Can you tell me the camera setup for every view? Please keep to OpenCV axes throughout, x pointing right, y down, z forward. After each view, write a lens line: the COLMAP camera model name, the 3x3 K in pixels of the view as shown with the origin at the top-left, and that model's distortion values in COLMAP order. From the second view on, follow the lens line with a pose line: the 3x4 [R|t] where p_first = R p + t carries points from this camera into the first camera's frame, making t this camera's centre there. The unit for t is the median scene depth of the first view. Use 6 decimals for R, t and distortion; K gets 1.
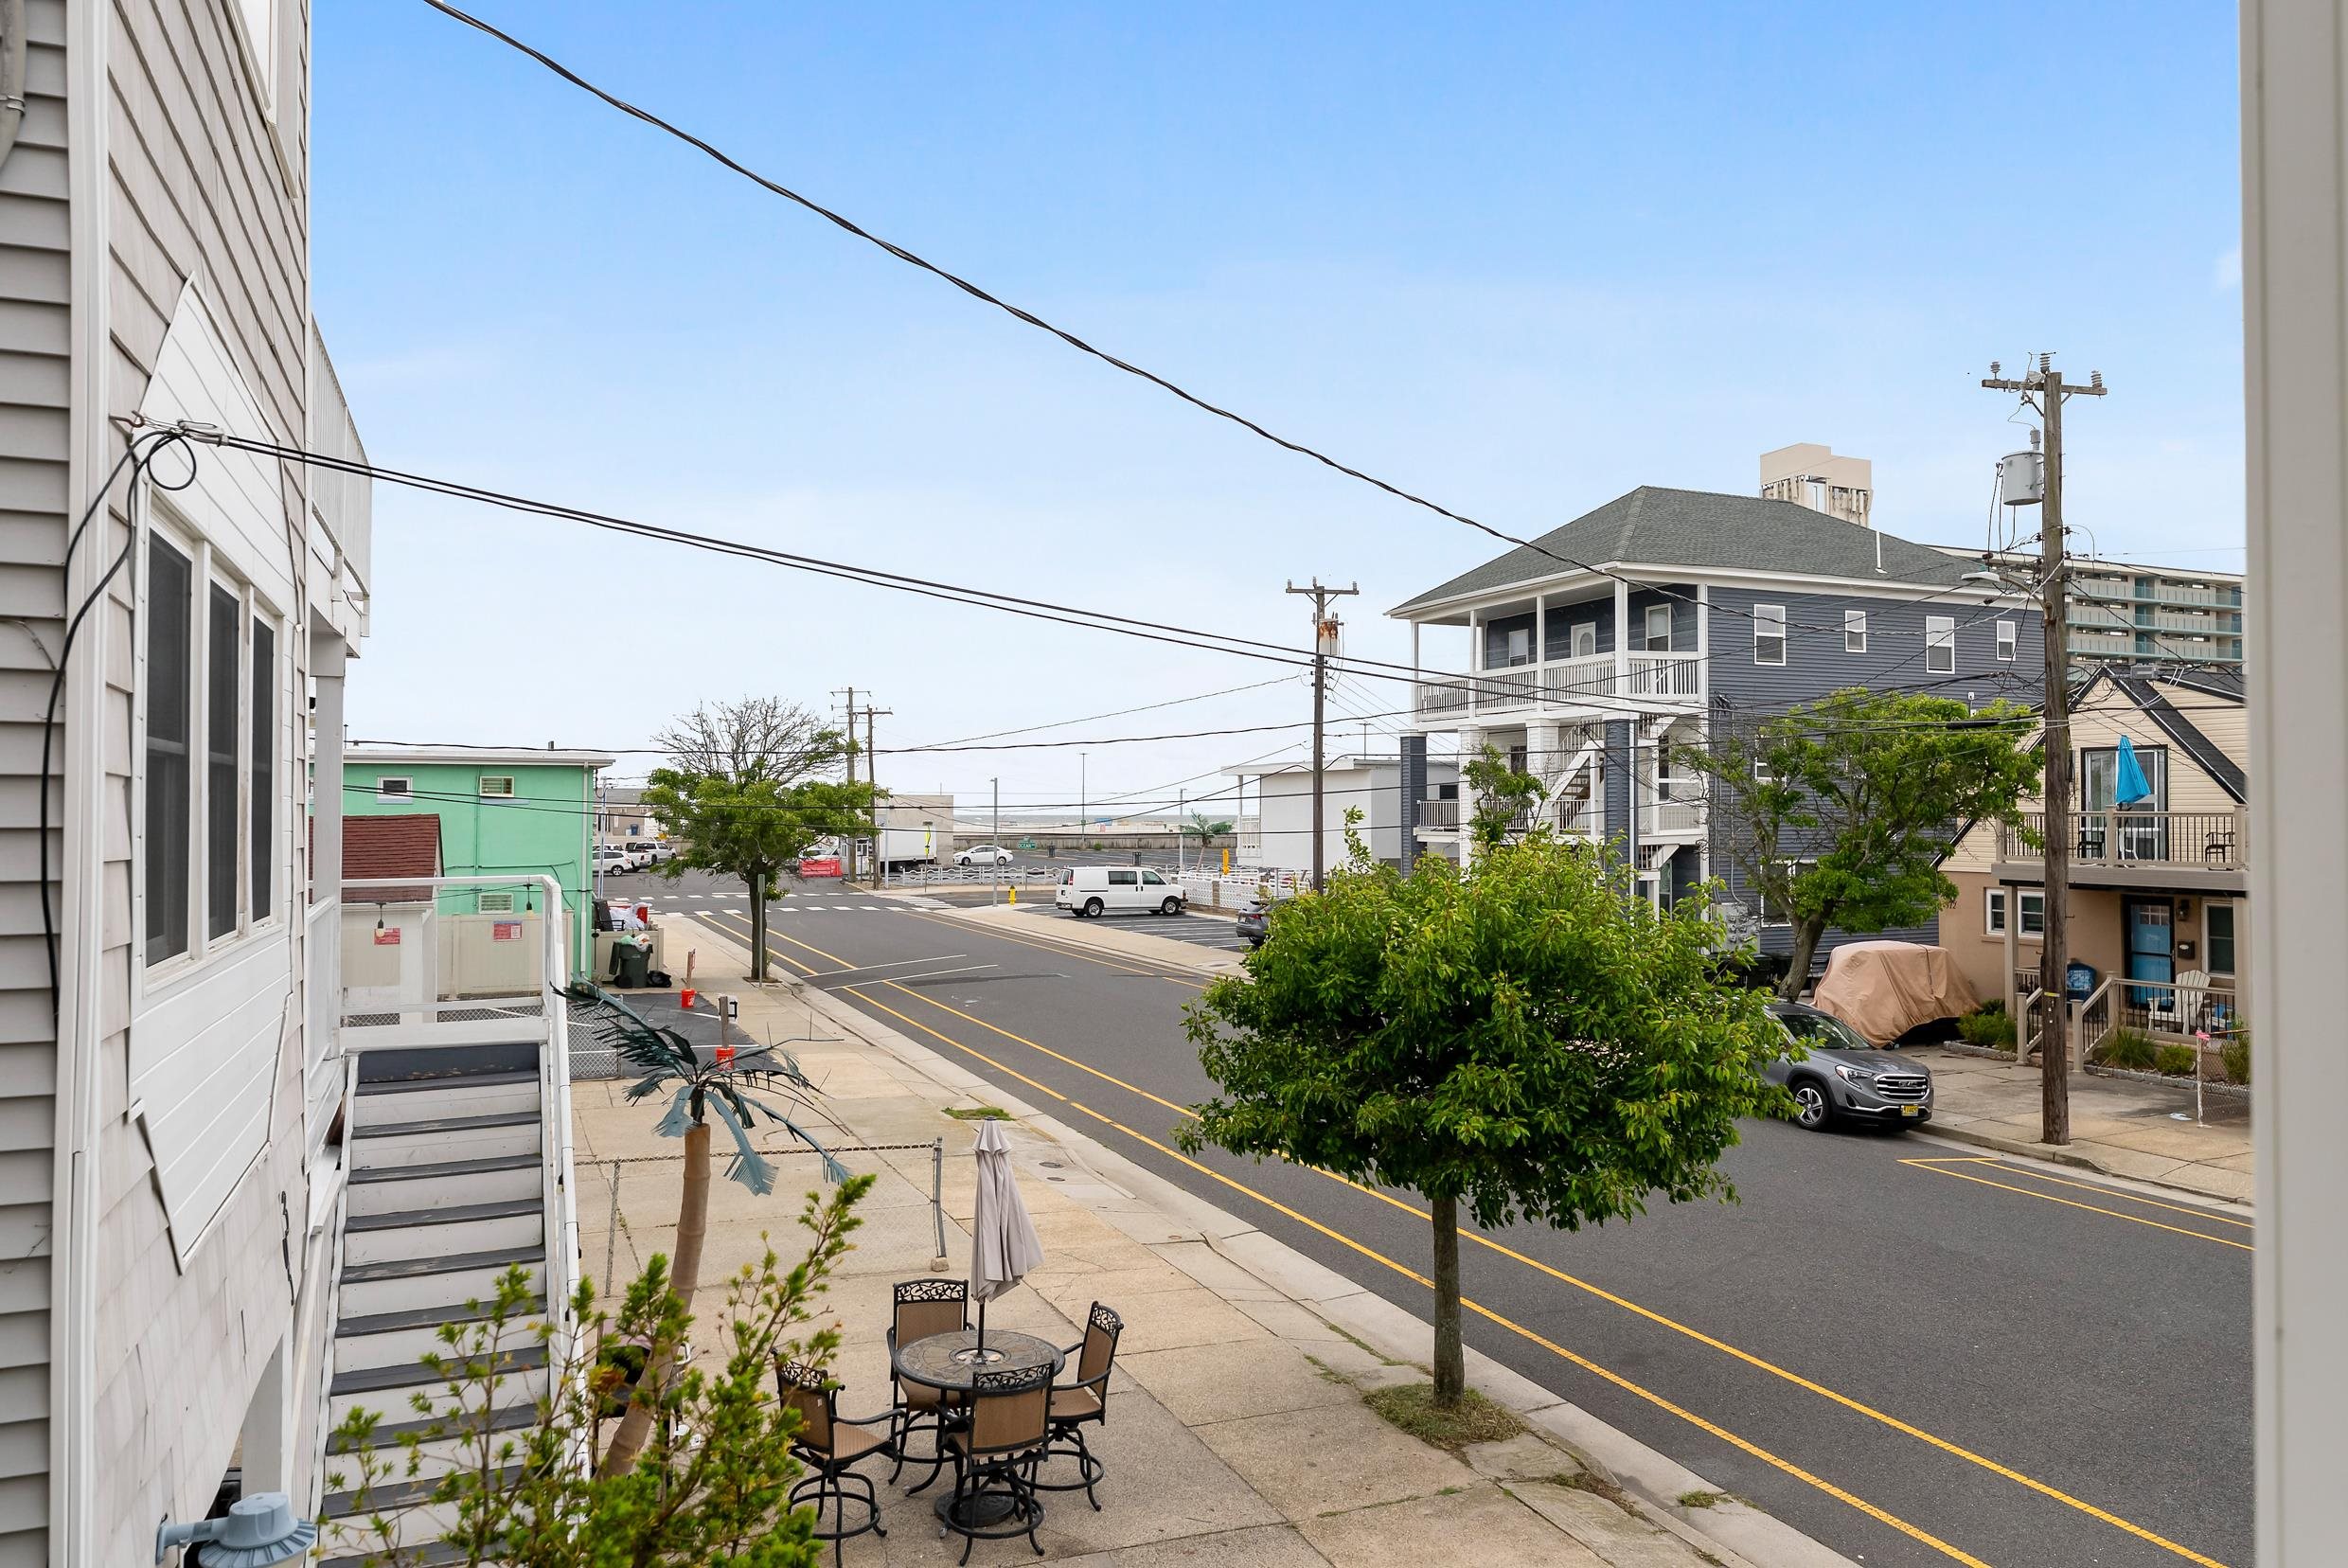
lens RADIAL K [[1557.3, 0, 1174.0], [0, 1557.3, 784.0], [0, 0, 1]] dist [0.004718, 0.002750]
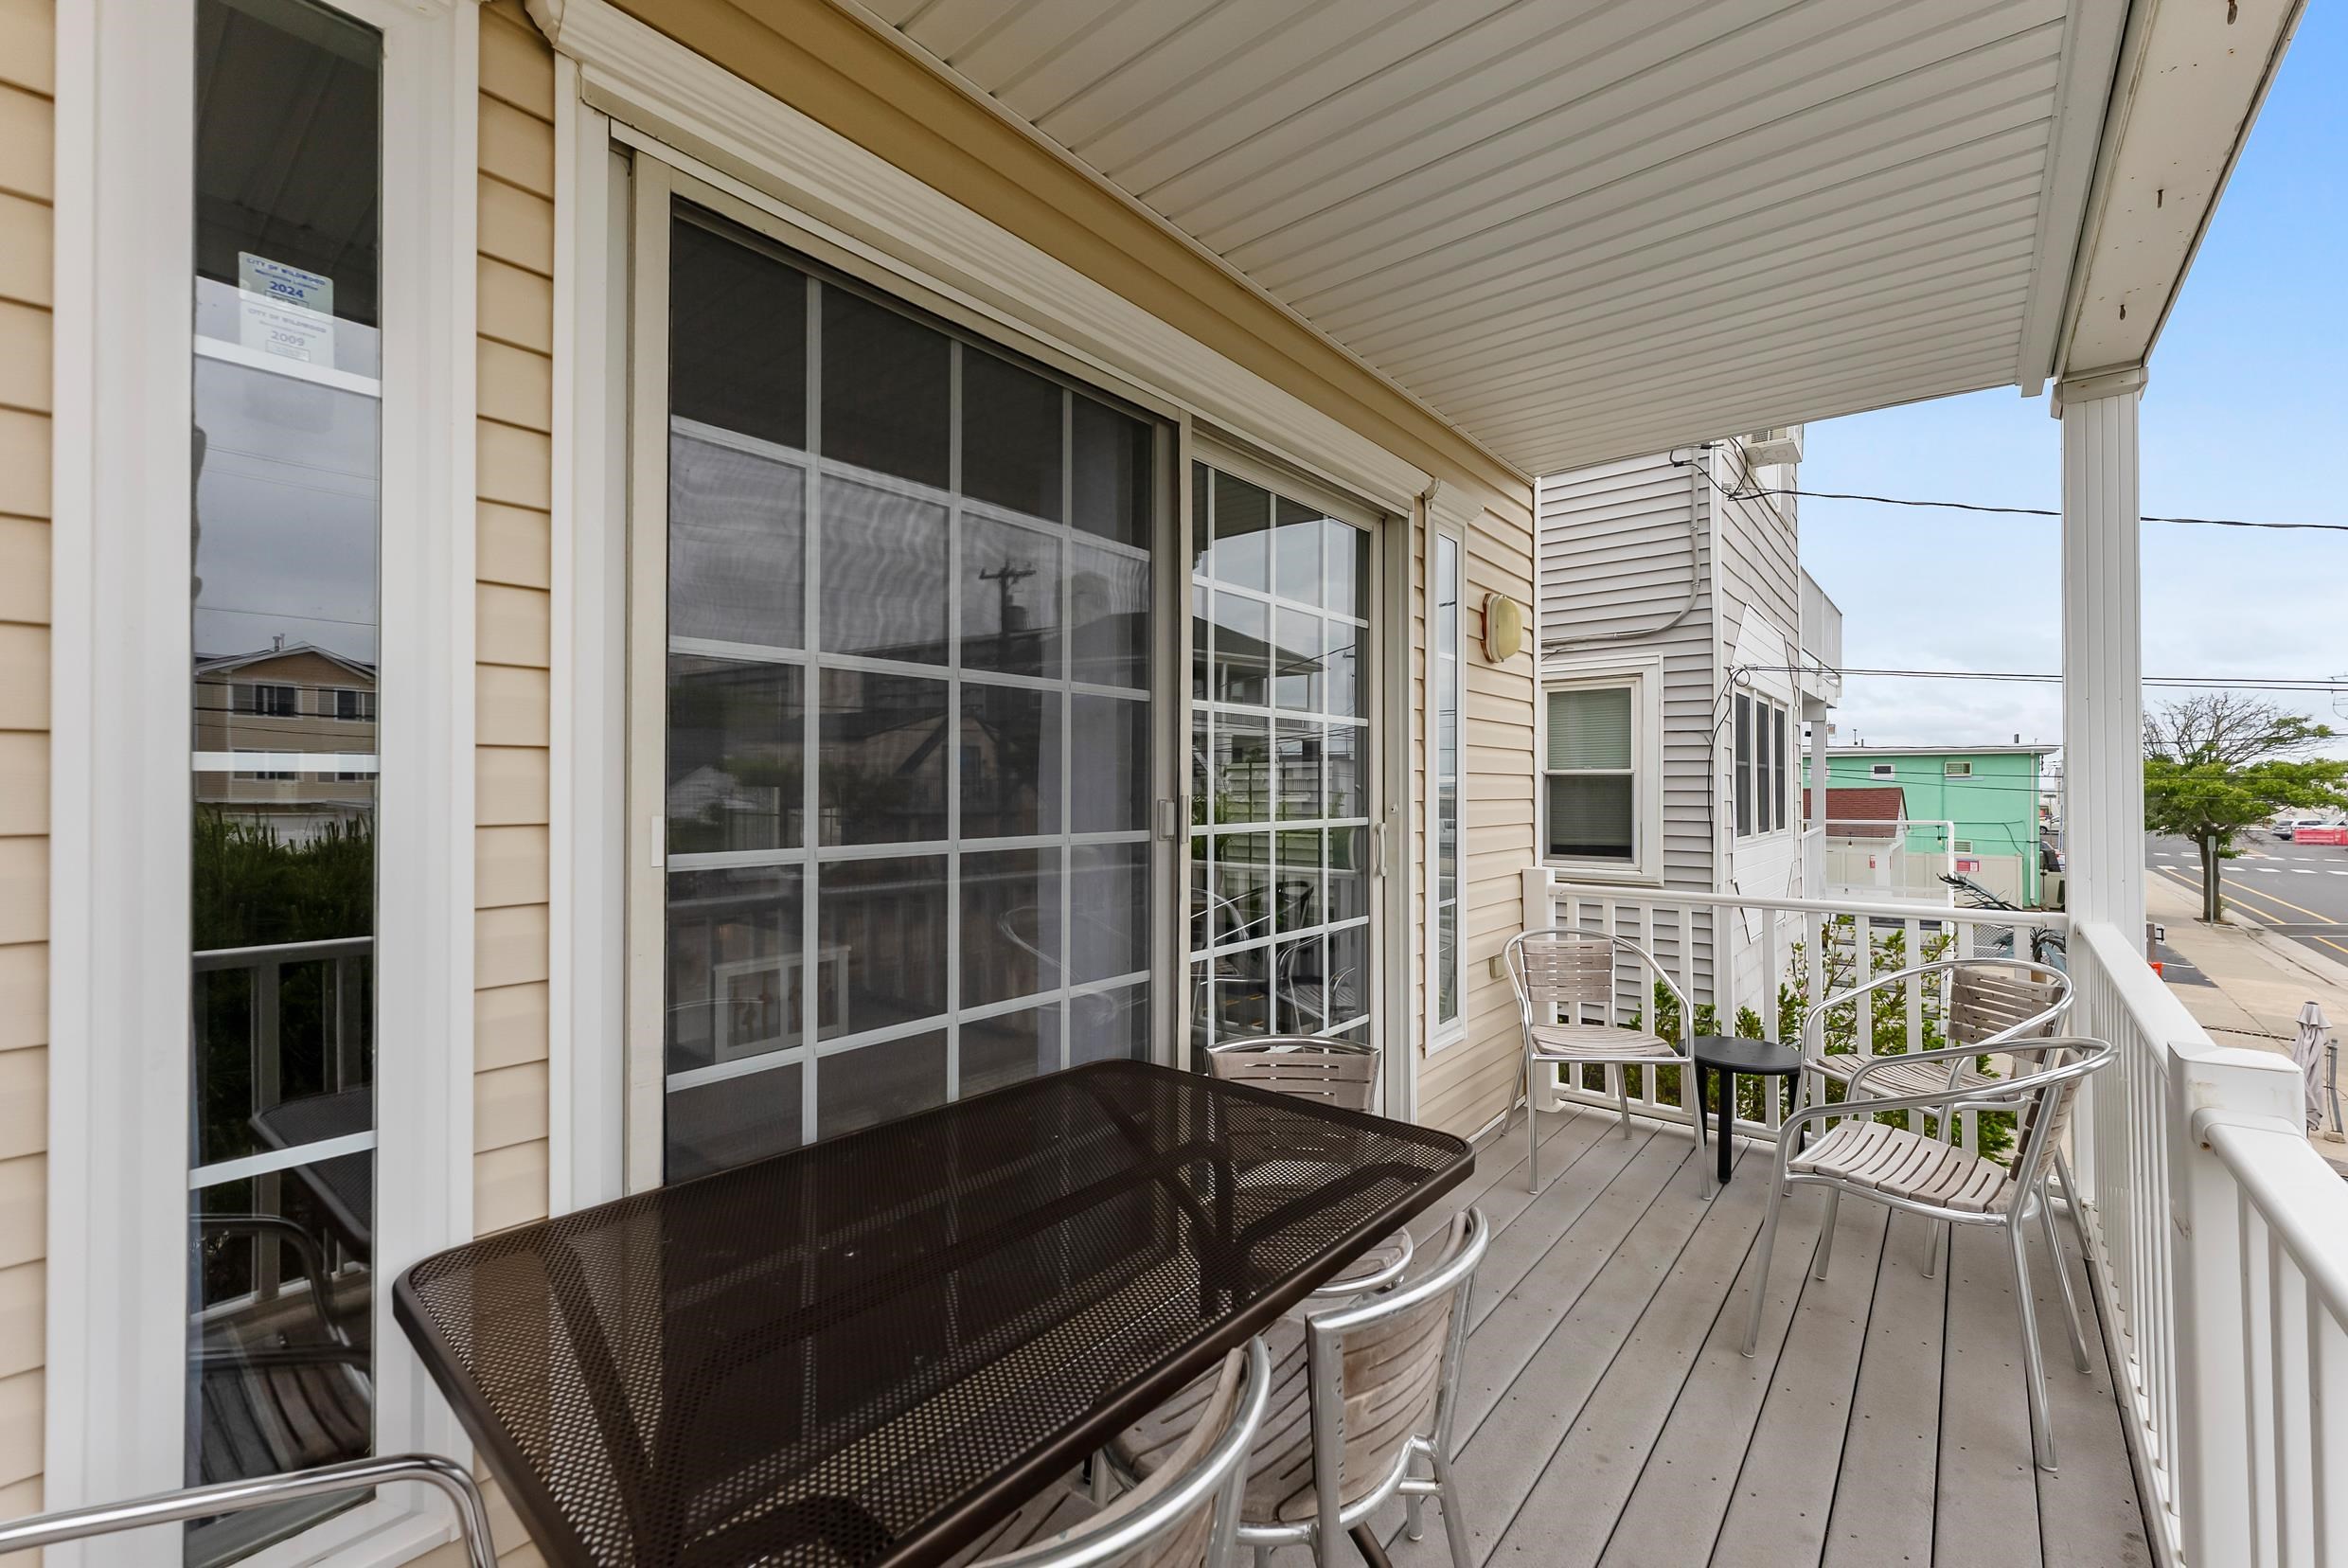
lens RADIAL K [[963.1, 0, 1172.3], [0, 963.1, 780.8], [0, 0, 1]] dist [0.002217, 0.000227]
pose [[0.446803, -0.004194, -0.894623, 0.060605], [0.015653, 0.999873, 0.003130, -0.001760], [0.894495, -0.015402, 0.446812, -0.093780]]
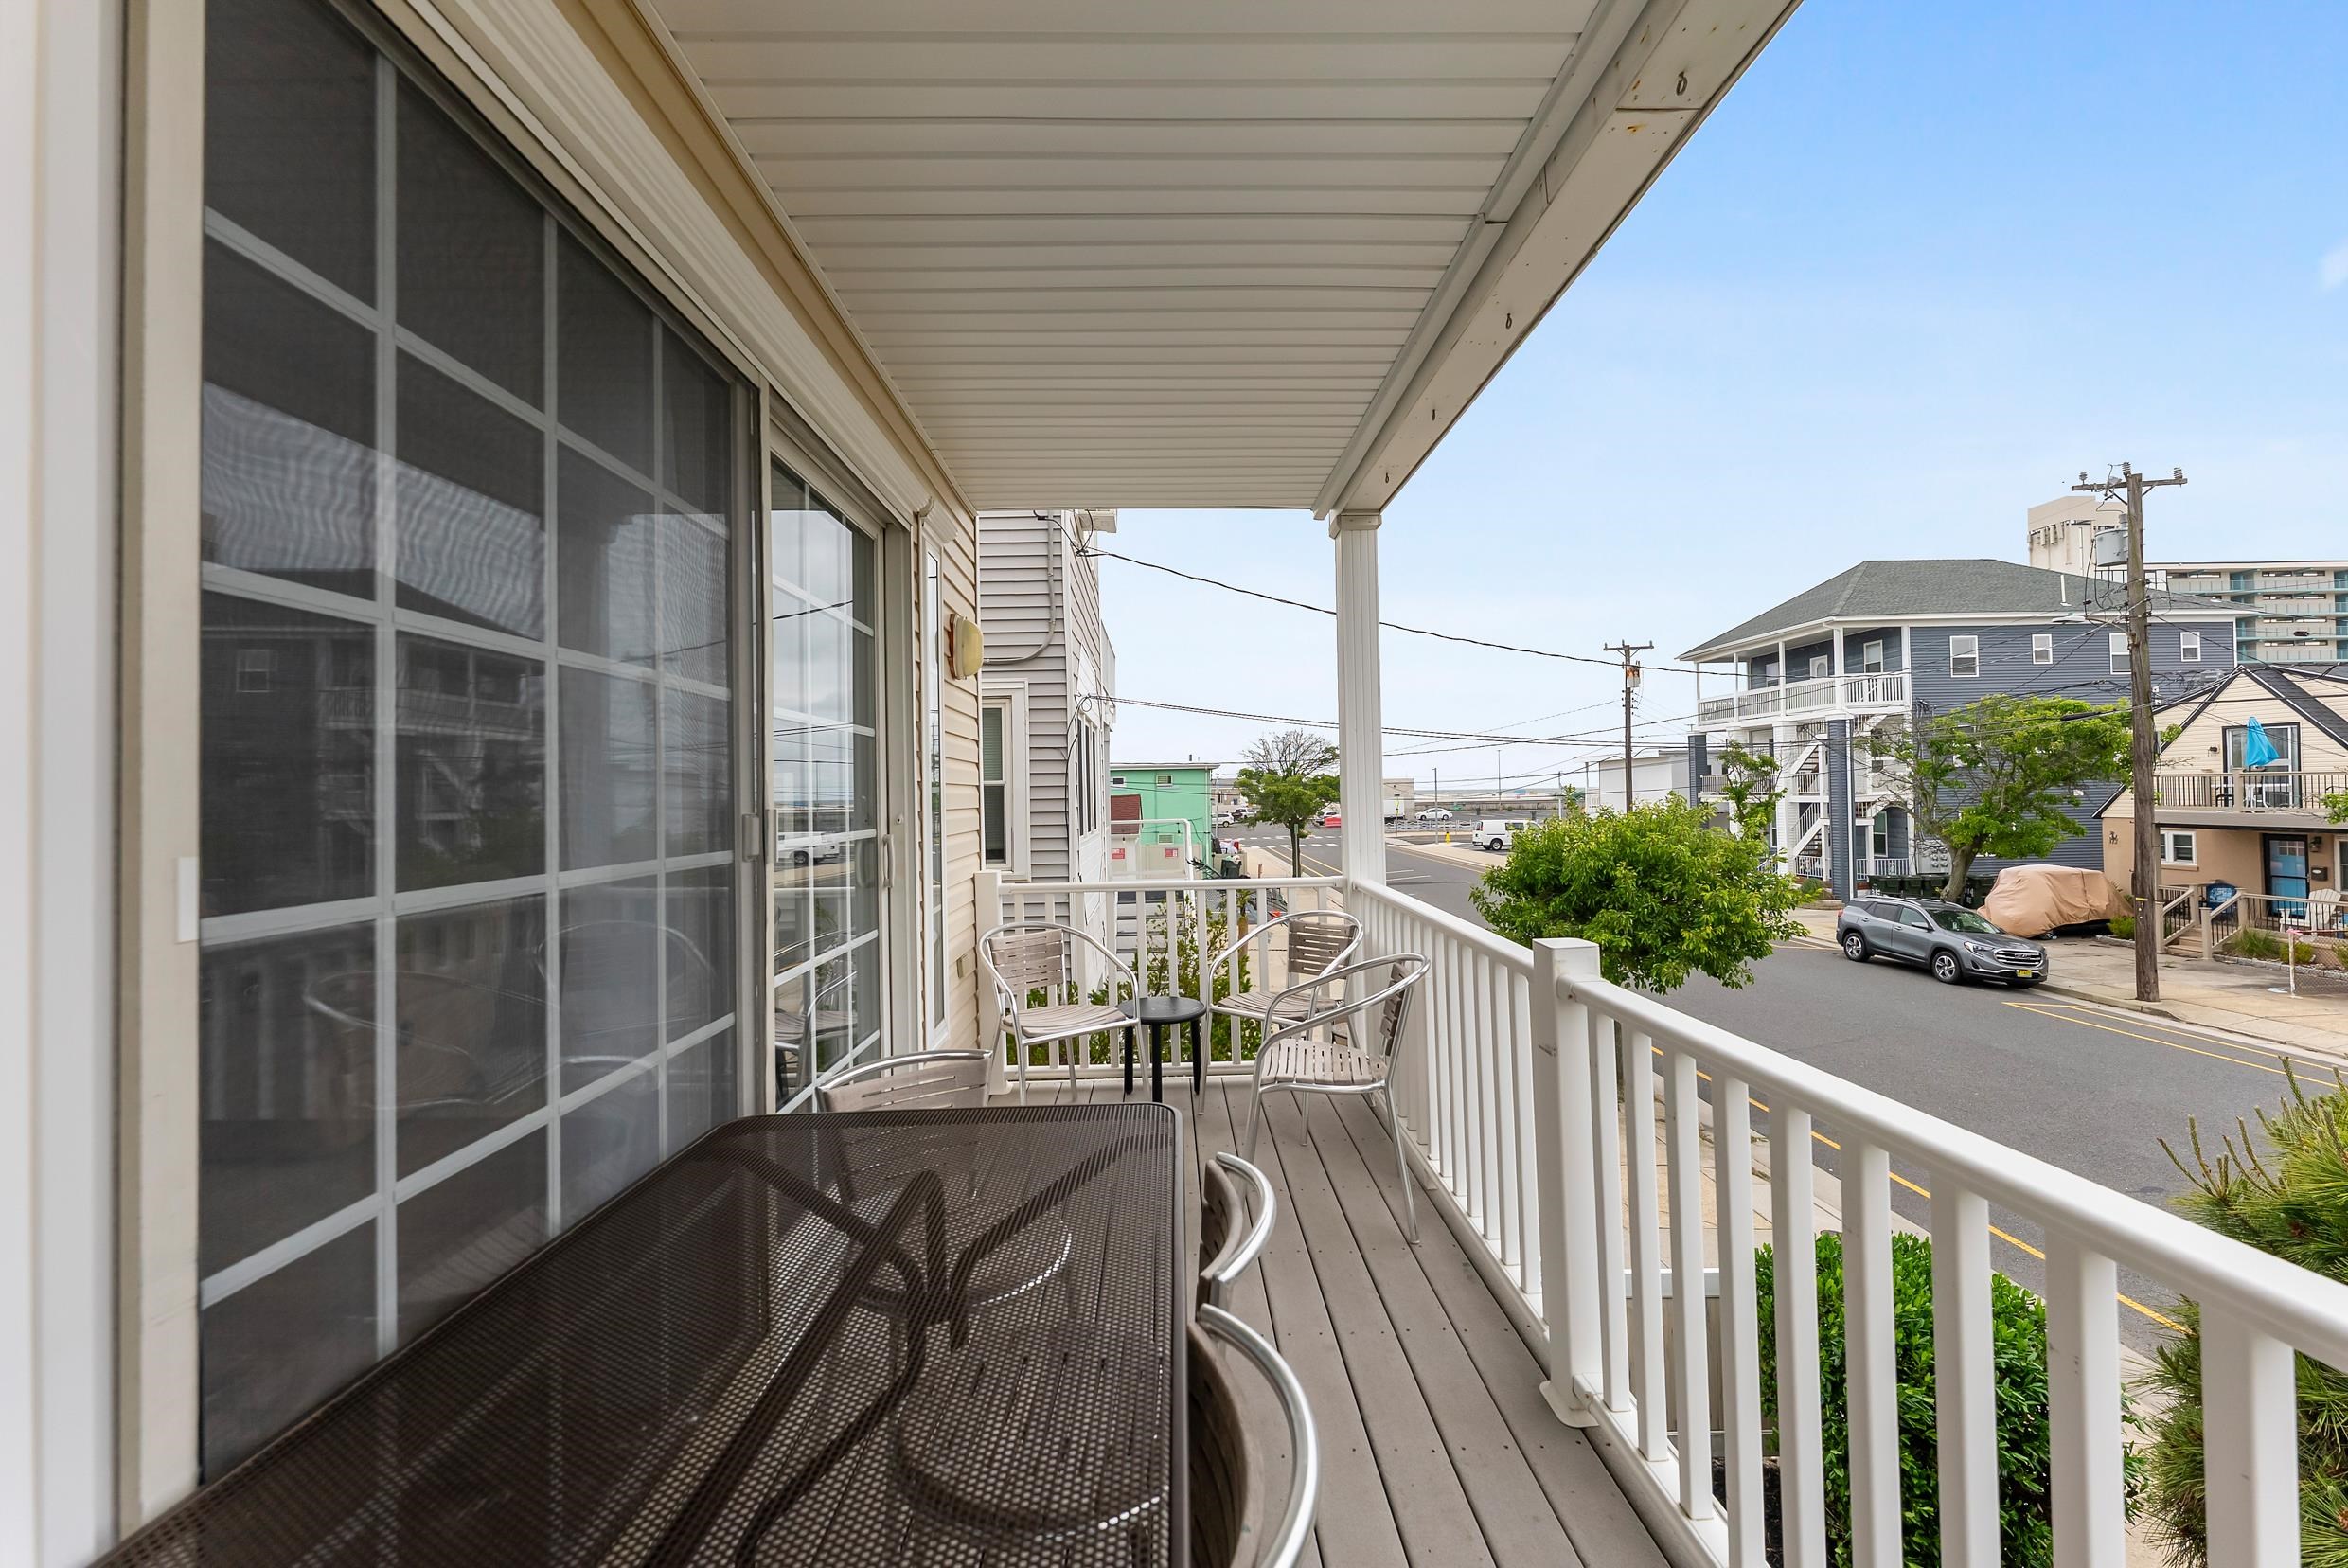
lens RADIAL K [[946.3, 0, 1175.0], [0, 946.3, 780.0], [0, 0, 1]] dist [0.001073, -0.000411]
pose [[0.921084, -0.022734, -0.388701, 0.046766], [0.025809, 0.999663, 0.002691, -0.001798], [0.388509, -0.012511, 0.921360, -0.107134]]
